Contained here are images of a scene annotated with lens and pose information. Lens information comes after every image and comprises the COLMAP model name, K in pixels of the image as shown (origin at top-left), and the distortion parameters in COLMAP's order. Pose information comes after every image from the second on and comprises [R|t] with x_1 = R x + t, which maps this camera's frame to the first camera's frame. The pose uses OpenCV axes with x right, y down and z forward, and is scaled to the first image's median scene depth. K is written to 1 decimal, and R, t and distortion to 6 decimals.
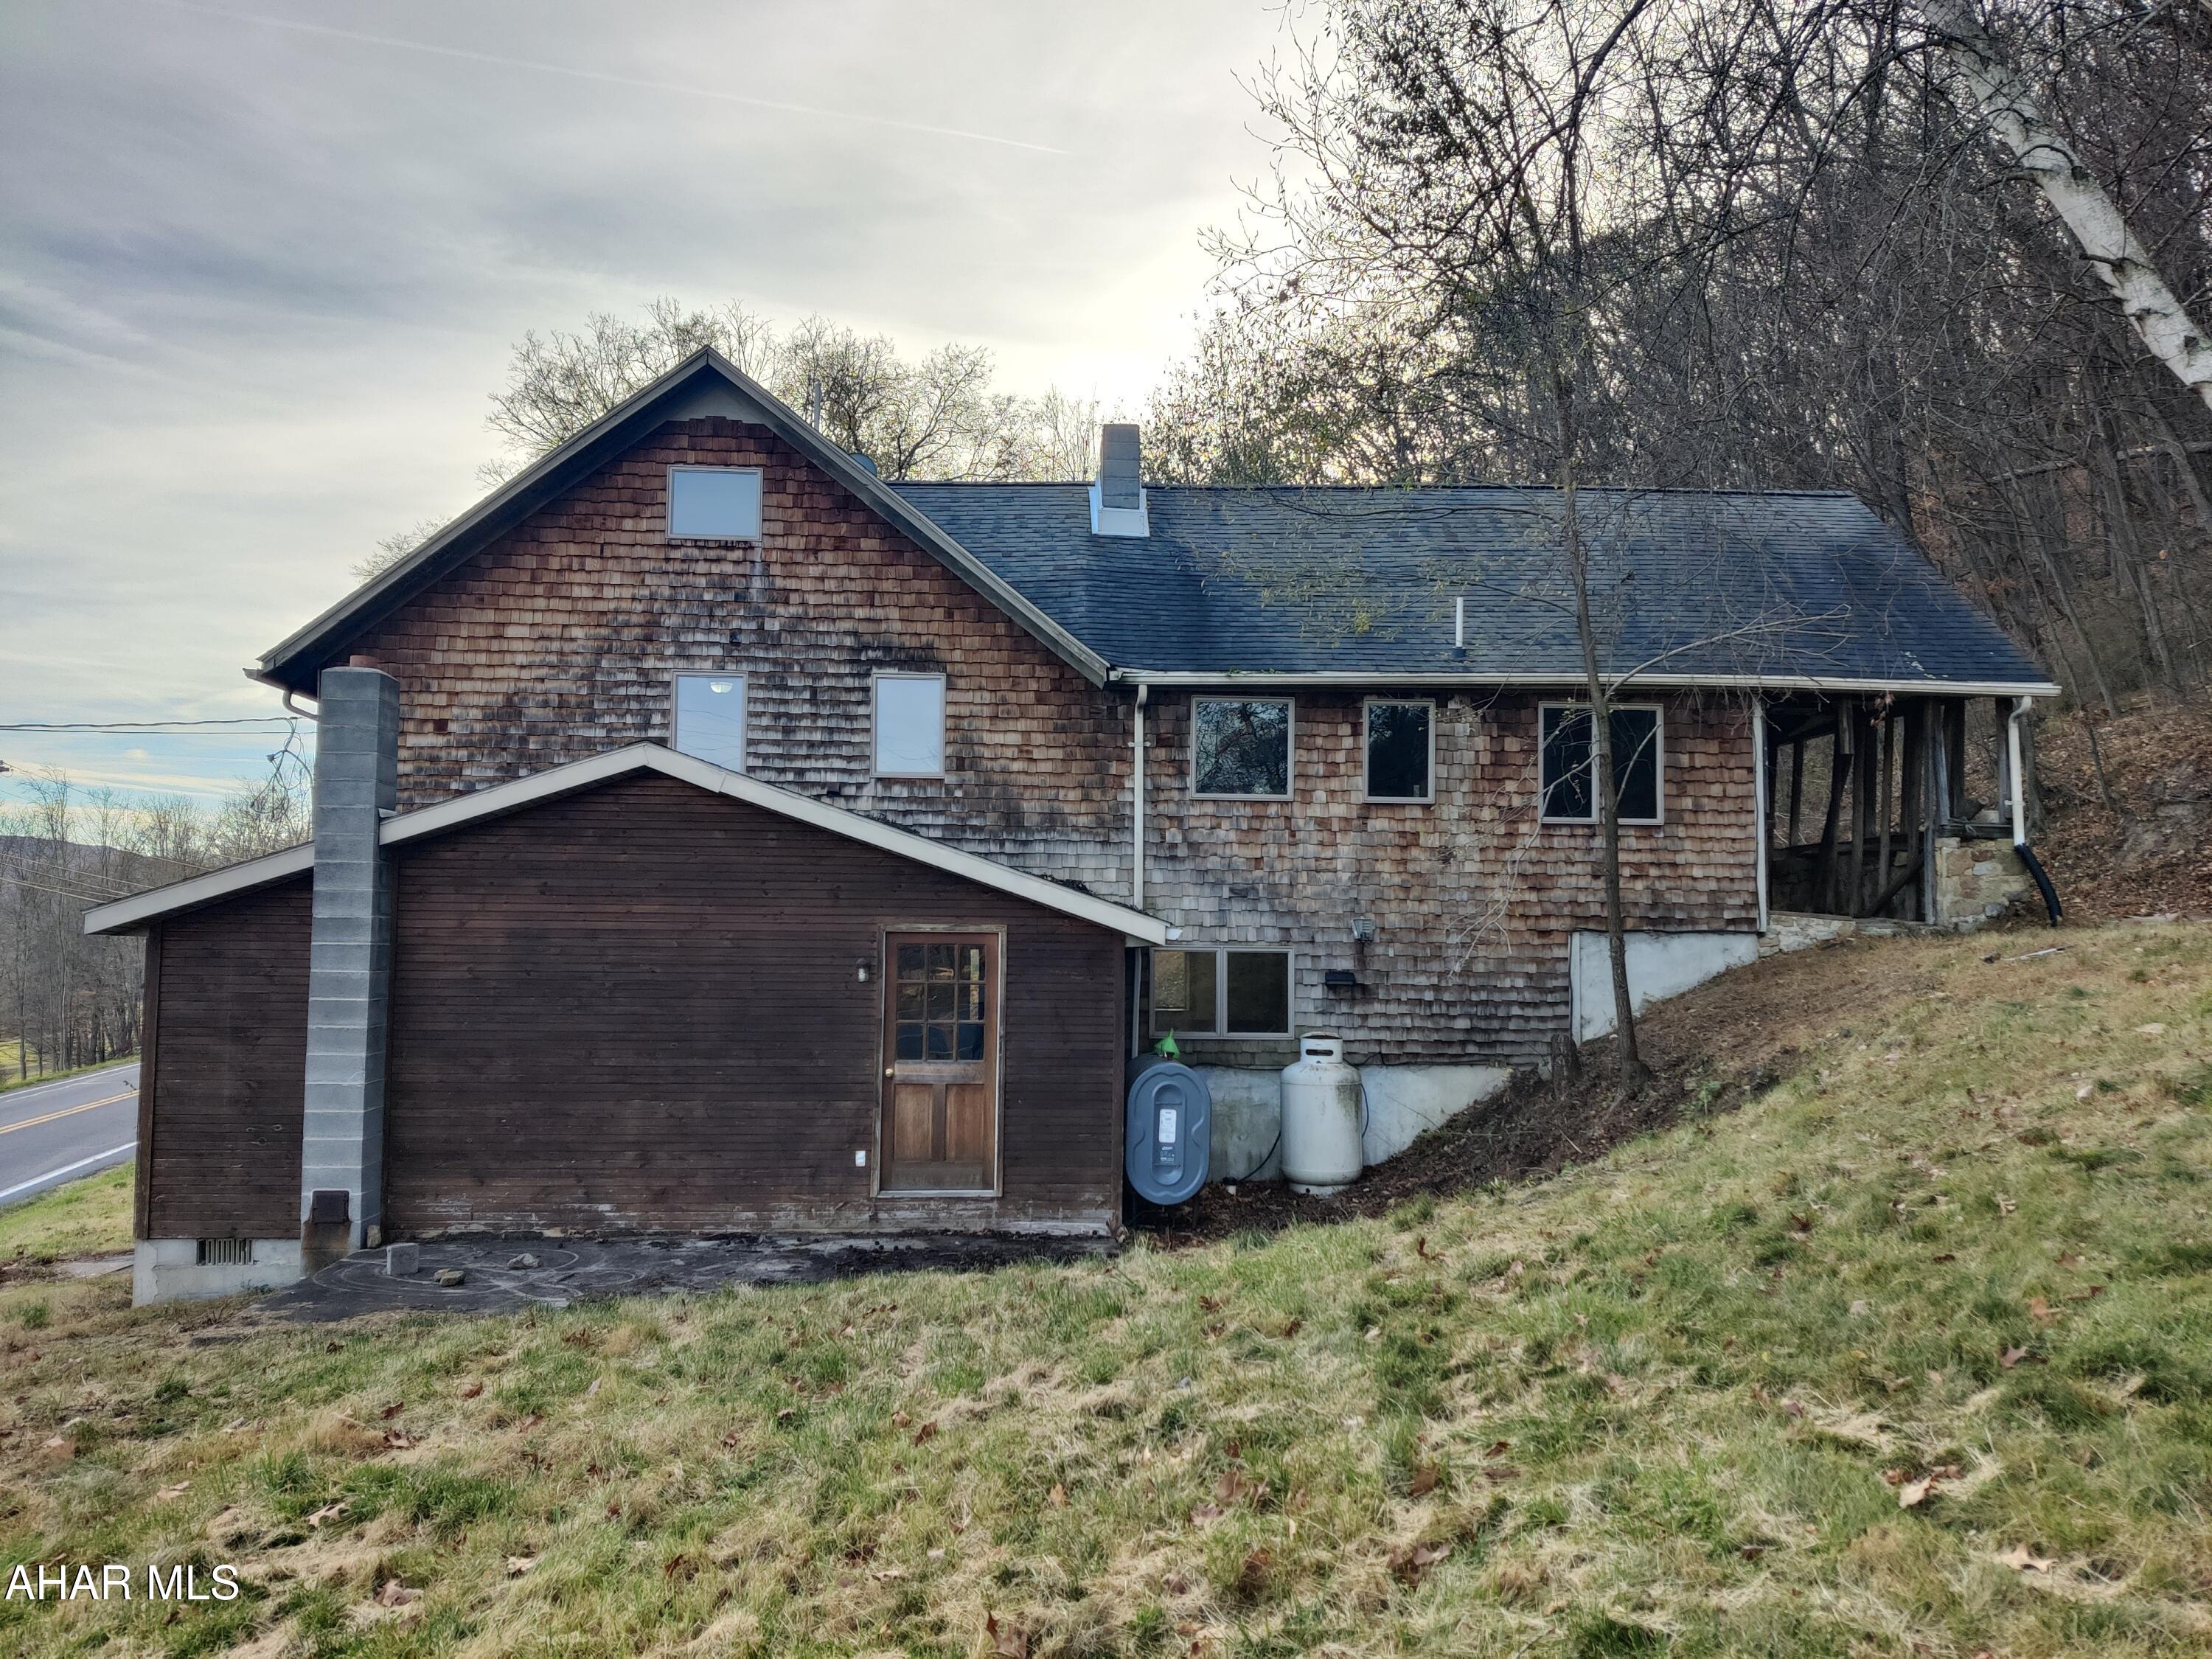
lens RADIAL K [[1682.8, 0, 1108.9], [0, 1682.8, 840.3], [0, 0, 1]] dist [0.024484, -0.015115]
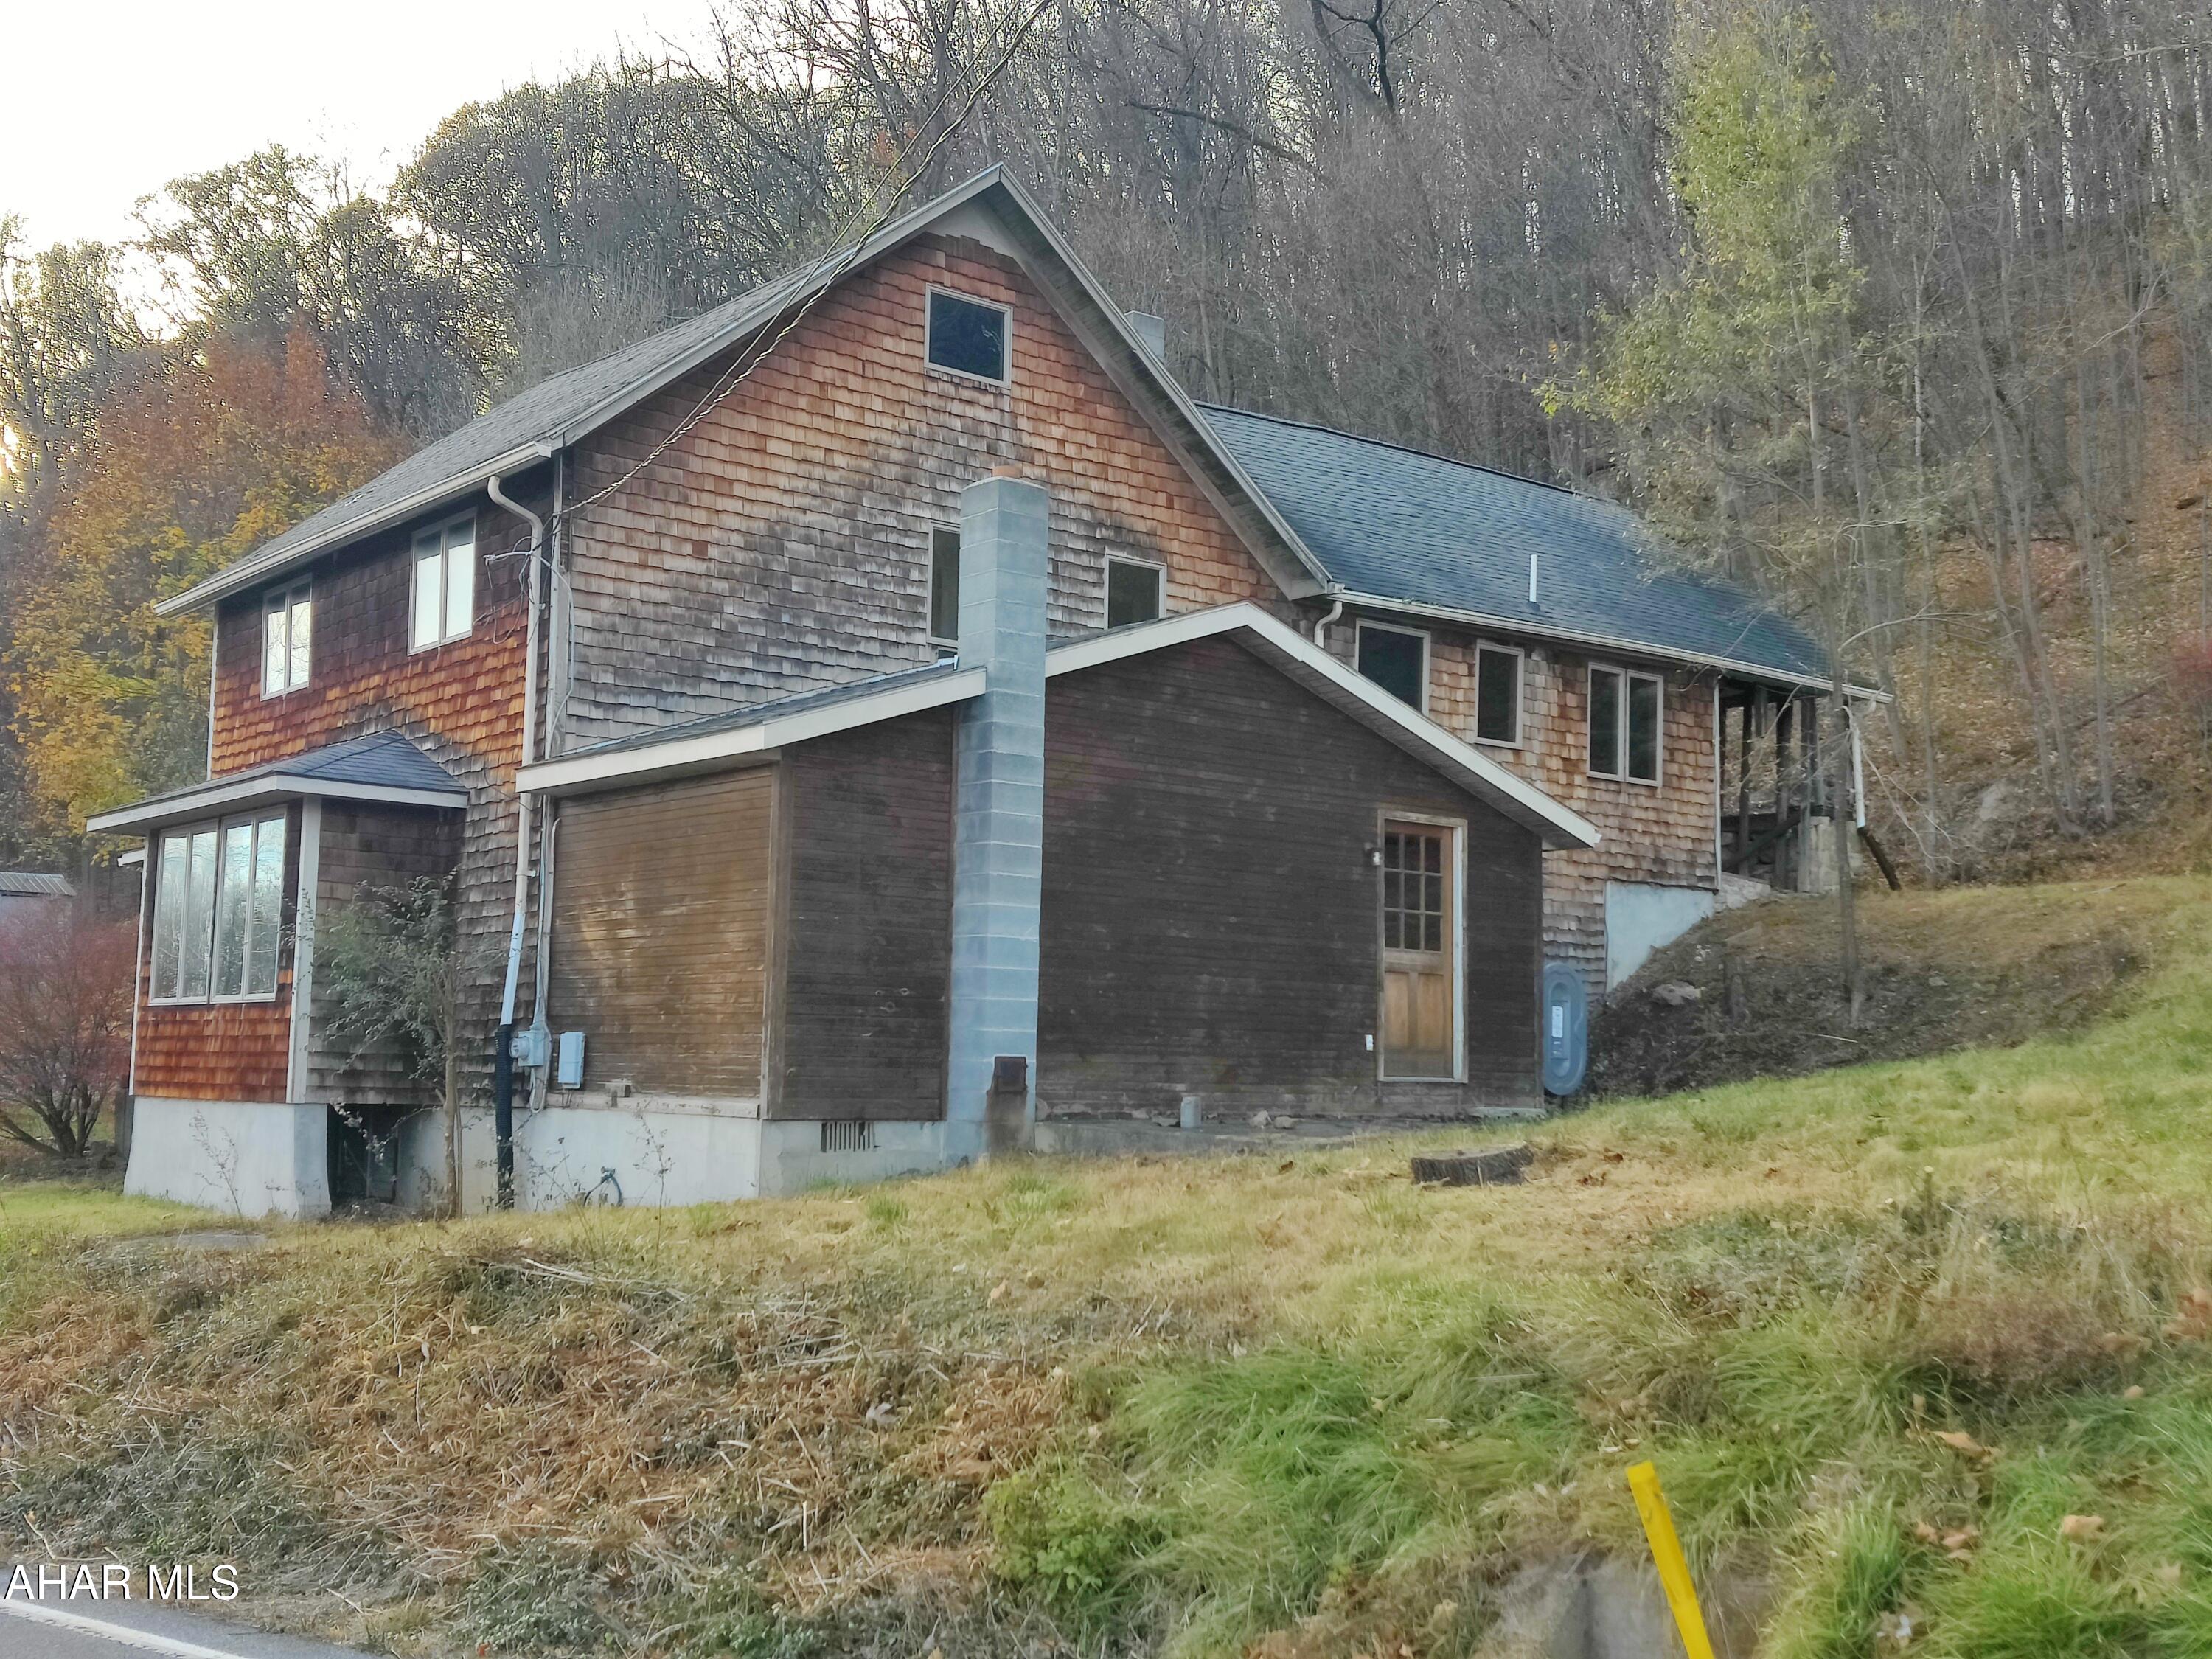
lens RADIAL K [[2301.9, 0, 1105.4], [0, 2301.9, 829.8], [0, 0, 1]] dist [0.088084, 0.000000]
pose [[0.824668, 0.064009, 0.561984, -0.837709], [-0.049715, 0.997933, -0.040710, 0.101346], [-0.563428, 0.005633, 0.826146, -0.029394]]
